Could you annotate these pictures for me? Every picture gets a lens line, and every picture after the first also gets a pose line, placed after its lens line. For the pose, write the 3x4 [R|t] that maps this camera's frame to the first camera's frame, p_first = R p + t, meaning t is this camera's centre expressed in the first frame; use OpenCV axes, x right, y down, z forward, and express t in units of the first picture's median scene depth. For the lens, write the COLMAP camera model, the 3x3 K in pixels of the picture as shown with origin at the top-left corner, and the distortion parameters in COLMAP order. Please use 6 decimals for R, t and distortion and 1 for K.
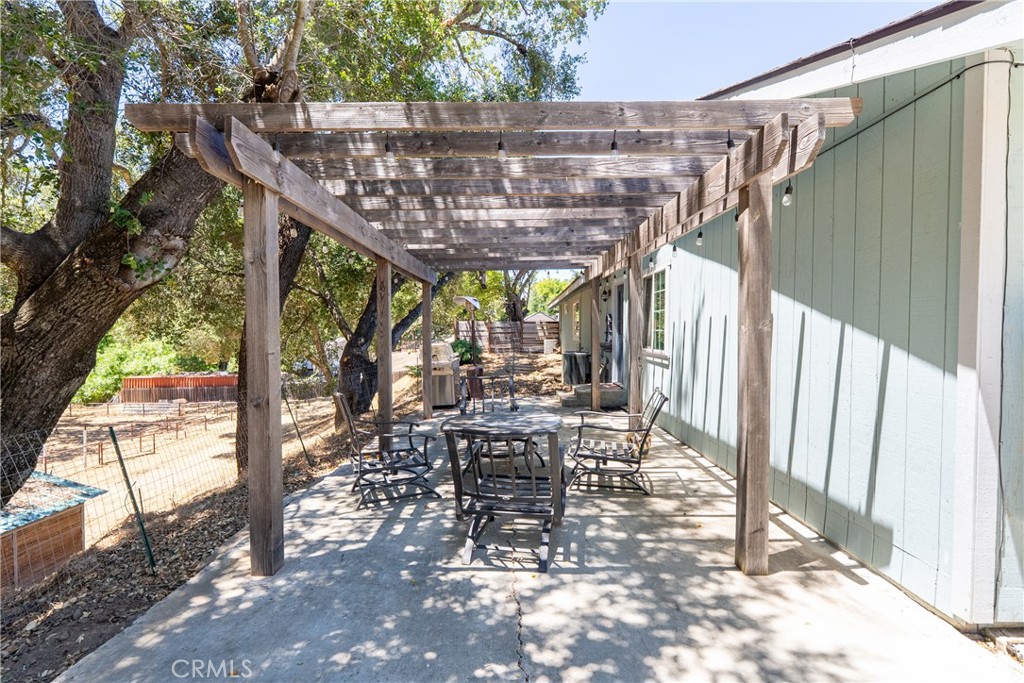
lens RADIAL K [[466.1, 0, 513.7], [0, 466.1, 339.4], [0, 0, 1]] dist [0.003280, 0.000170]
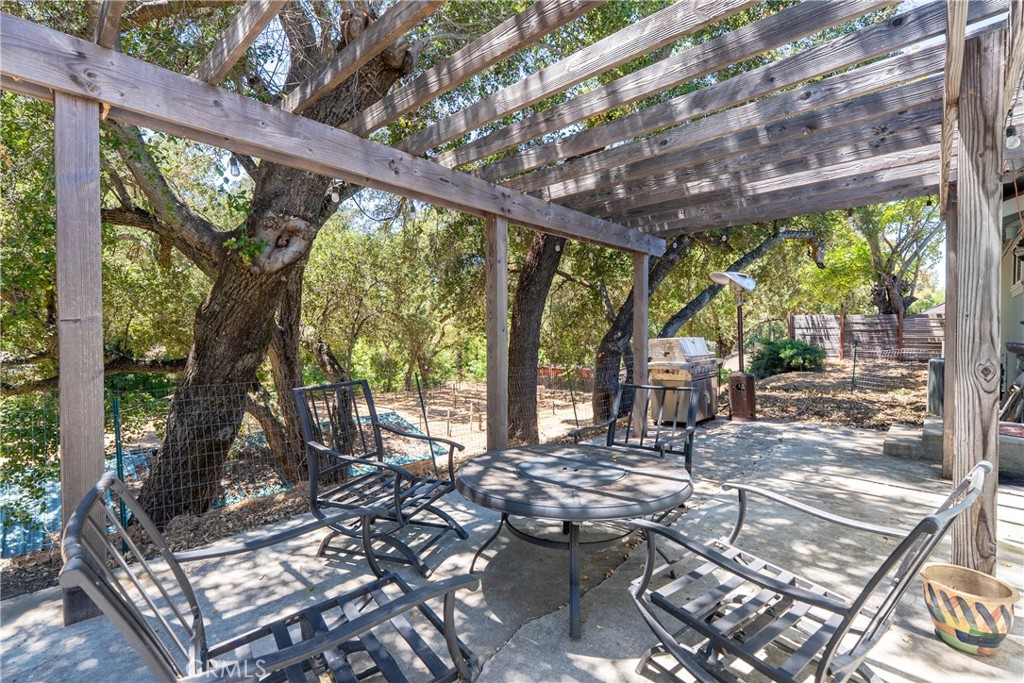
lens RADIAL K [[466.1, 0, 510.4], [0, 466.1, 337.2], [0, 0, 1]] dist [0.003280, 0.000170]
pose [[0.735967, 0.015625, -0.676837, 0.063783], [-0.019456, 0.999809, 0.001926, 0.005547], [0.676737, 0.011751, 0.736131, 0.124040]]
